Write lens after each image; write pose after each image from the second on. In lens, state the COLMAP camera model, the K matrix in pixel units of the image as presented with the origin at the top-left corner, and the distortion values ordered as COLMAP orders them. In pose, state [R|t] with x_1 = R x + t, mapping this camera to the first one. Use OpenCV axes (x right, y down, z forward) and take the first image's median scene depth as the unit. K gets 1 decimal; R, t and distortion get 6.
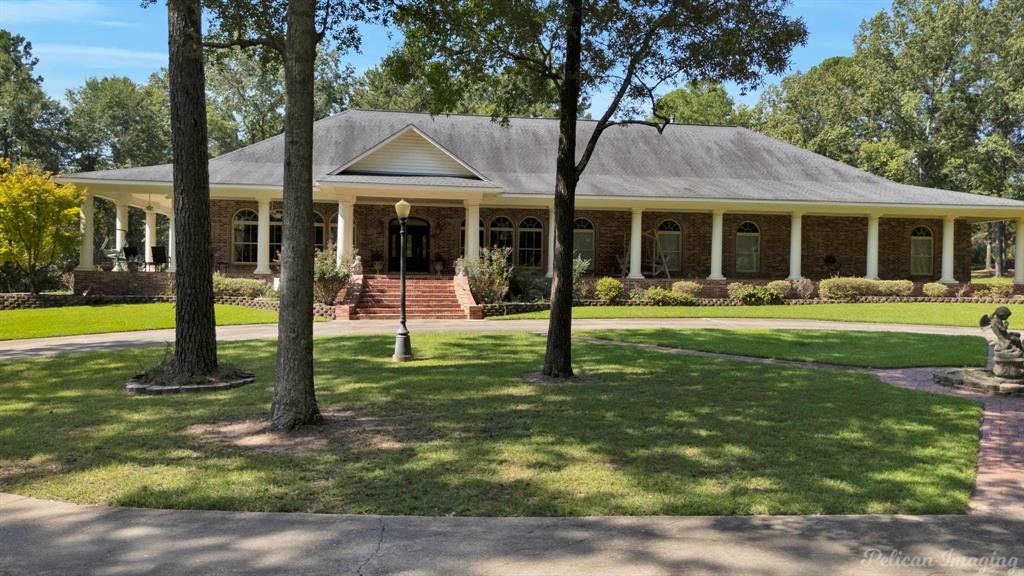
lens RADIAL K [[778.6, 0, 513.6], [0, 778.6, 286.7], [0, 0, 1]] dist [0.048104, -0.044426]
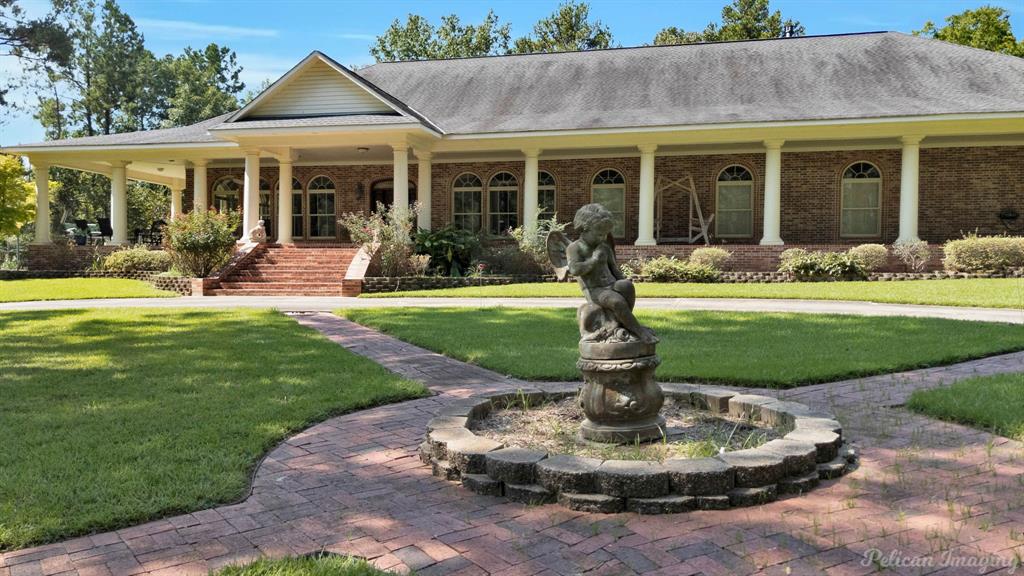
lens RADIAL K [[778.6, 0, 510.7], [0, 778.6, 290.1], [0, 0, 1]] dist [0.048104, -0.044426]
pose [[0.928271, 0.001351, -0.371901, 0.308642], [0.000883, 0.999983, 0.005837, 0.025995], [0.371903, -0.005747, 0.928254, 0.297984]]
